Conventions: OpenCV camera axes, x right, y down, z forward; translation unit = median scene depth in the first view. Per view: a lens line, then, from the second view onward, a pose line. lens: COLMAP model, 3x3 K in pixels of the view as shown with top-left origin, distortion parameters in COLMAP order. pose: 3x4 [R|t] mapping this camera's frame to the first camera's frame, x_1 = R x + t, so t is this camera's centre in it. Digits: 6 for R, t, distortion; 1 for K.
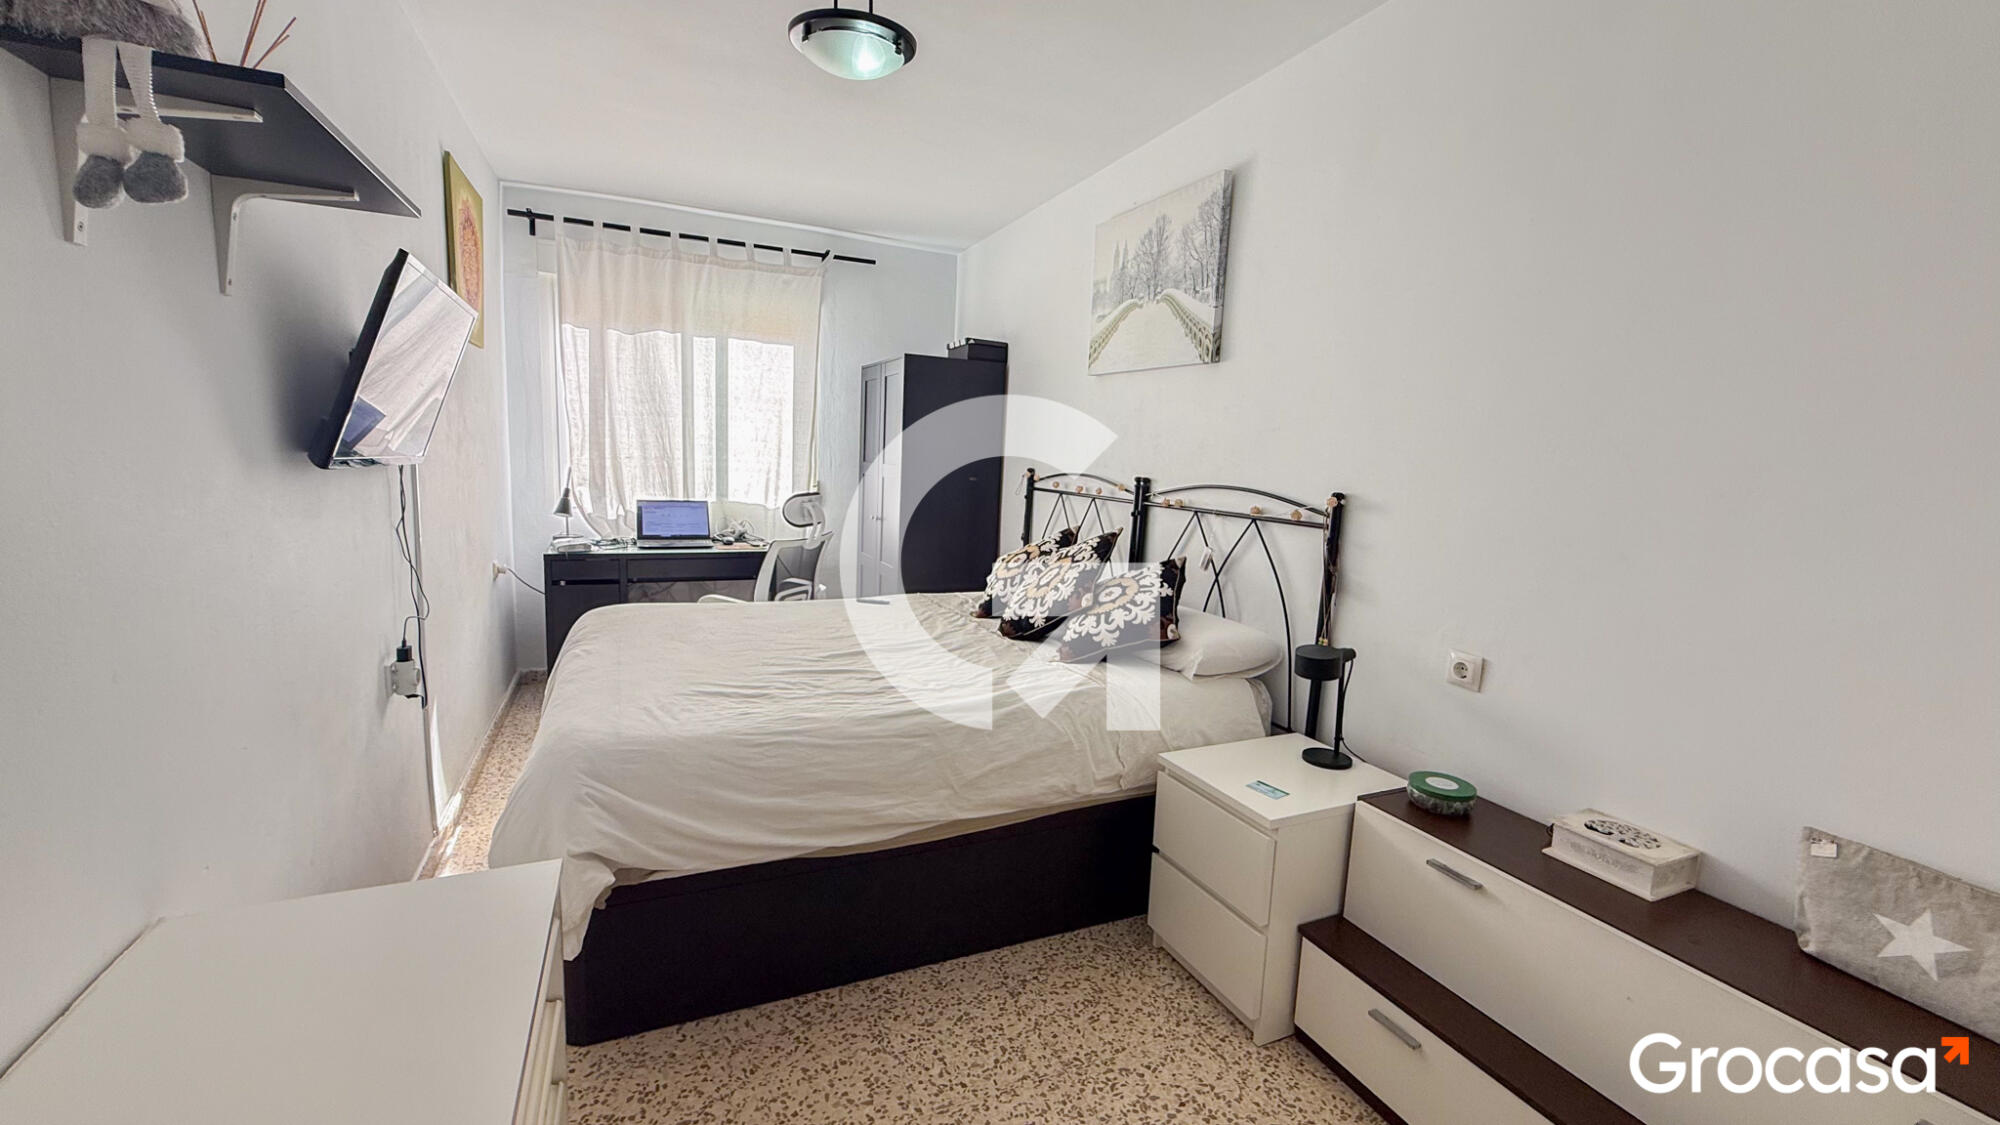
lens RADIAL K [[797.4, 0, 999.8], [0, 797.4, 562.4], [0, 0, 1]] dist [-0.001810, 0.000402]
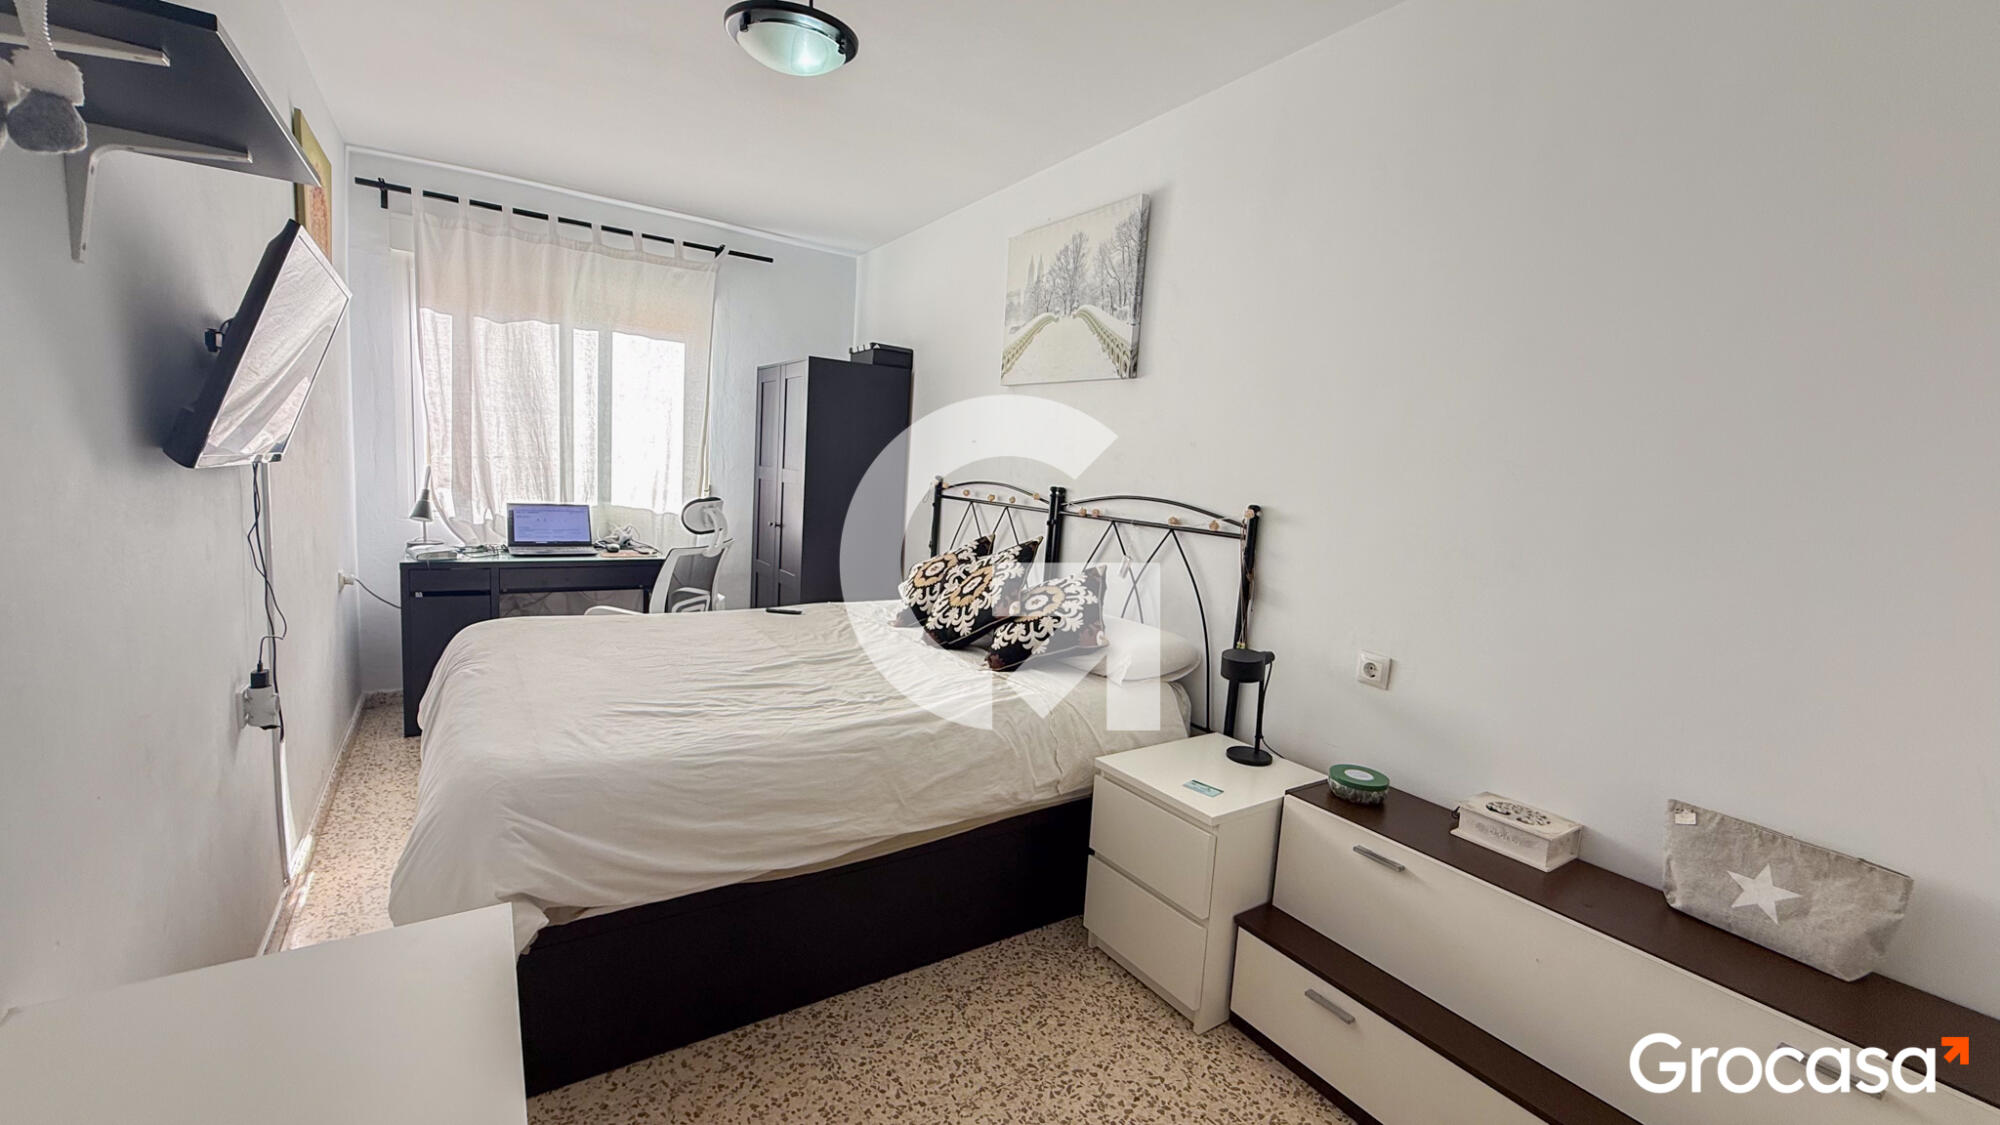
lens RADIAL K [[797.4, 0, 1000.7], [0, 797.4, 562.7], [0, 0, 1]] dist [-0.001810, 0.000402]
pose [[0.986828, -0.001496, 0.161765, -0.070012], [0.002623, 0.999974, -0.006750, -0.003851], [-0.161750, 0.007085, 0.986806, 0.005015]]
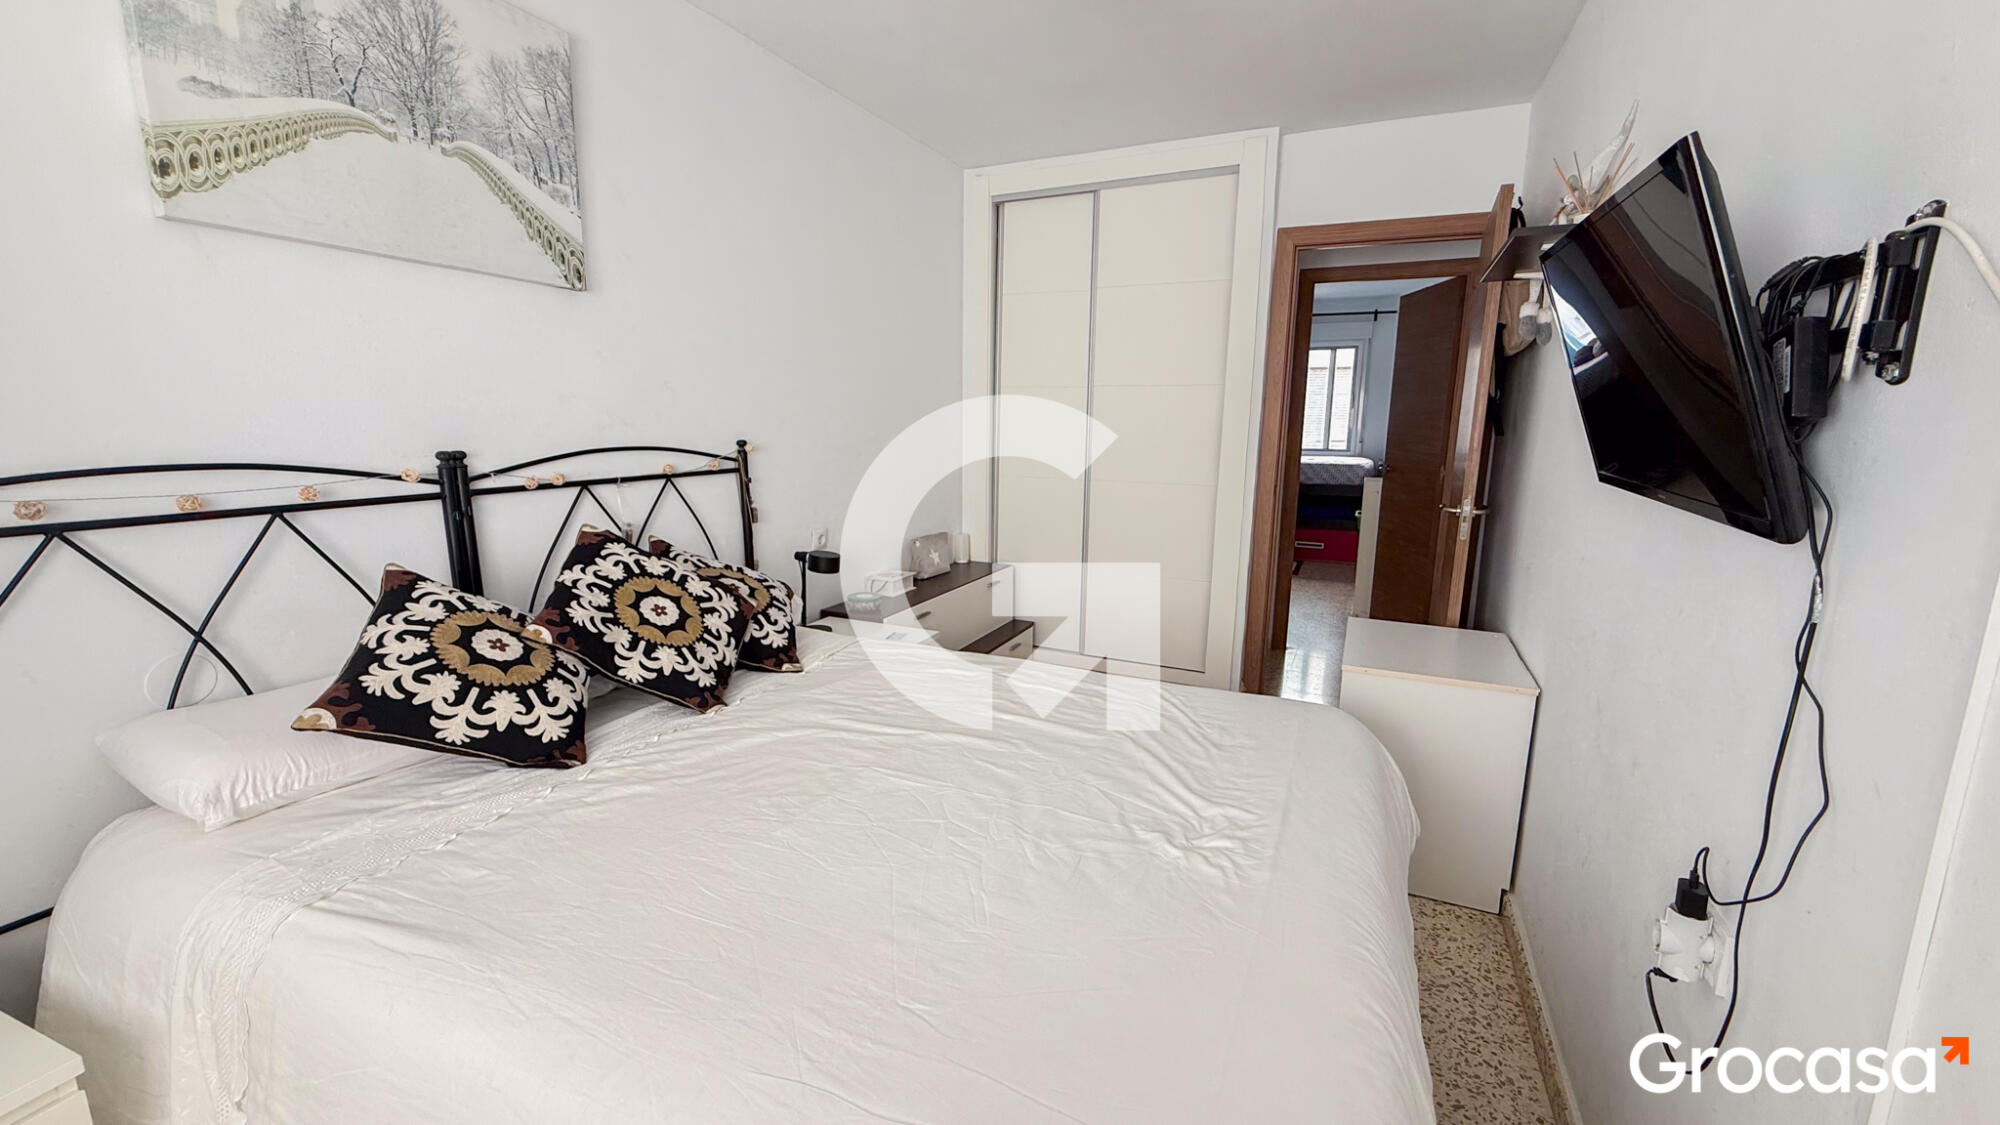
lens RADIAL K [[797.4, 0, 989.2], [0, 797.4, 567.0], [0, 0, 1]] dist [-0.001810, 0.000402]
pose [[-0.652735, -0.191741, 0.732920, -0.631856], [0.065860, 0.949417, 0.307034, -0.214546], [-0.754718, 0.248682, -0.607090, 1.280066]]
